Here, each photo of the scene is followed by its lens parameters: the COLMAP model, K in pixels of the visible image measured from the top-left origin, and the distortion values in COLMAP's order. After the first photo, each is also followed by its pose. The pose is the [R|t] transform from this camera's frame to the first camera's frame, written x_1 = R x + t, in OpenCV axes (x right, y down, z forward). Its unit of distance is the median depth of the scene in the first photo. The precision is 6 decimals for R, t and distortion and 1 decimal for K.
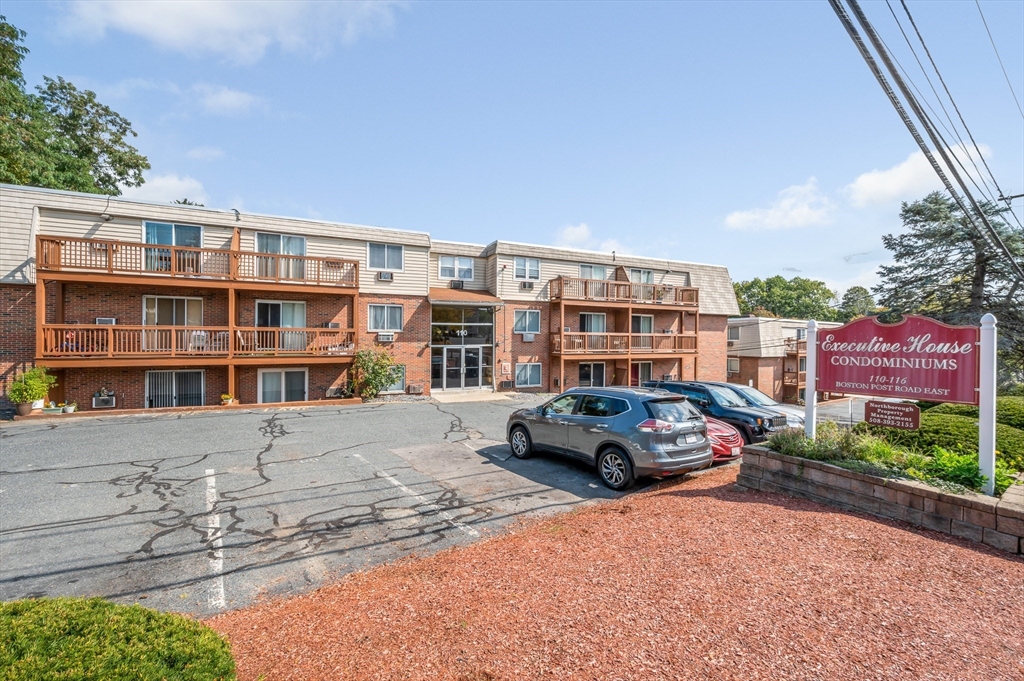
lens RADIAL K [[431.5, 0, 513.7], [0, 431.5, 337.8], [0, 0, 1]] dist [0.000691, 0.000578]
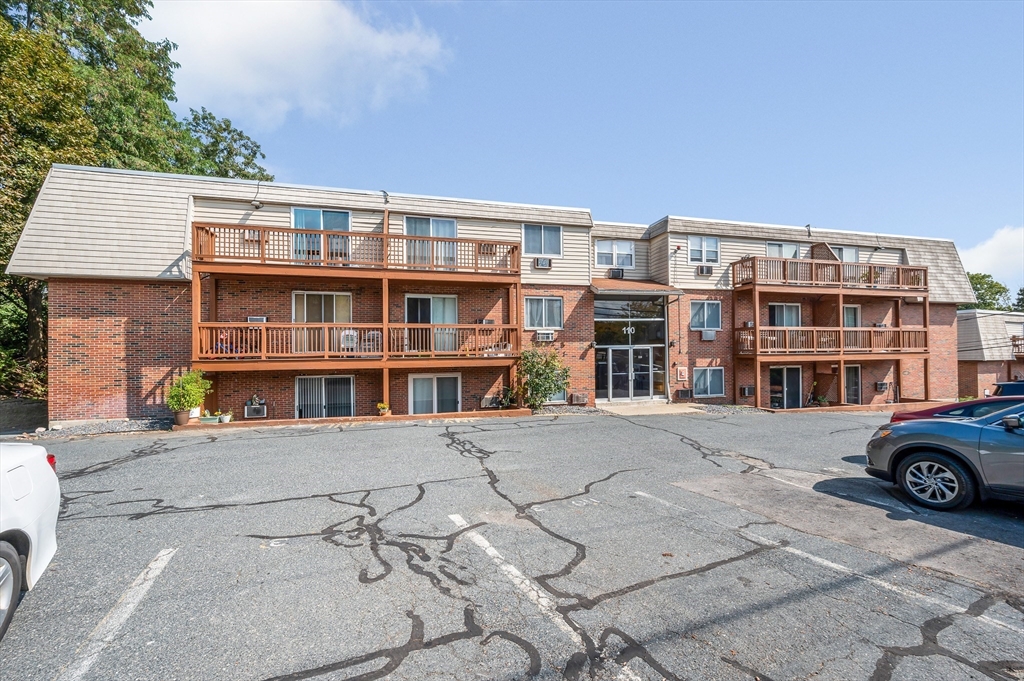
lens RADIAL K [[431.5, 0, 510.7], [0, 431.5, 345.7], [0, 0, 1]] dist [0.000691, 0.000578]
pose [[0.983493, -0.022970, -0.179482, -0.238133], [0.019343, 0.999572, -0.021929, 0.038181], [0.179909, 0.018096, 0.983517, 0.192893]]
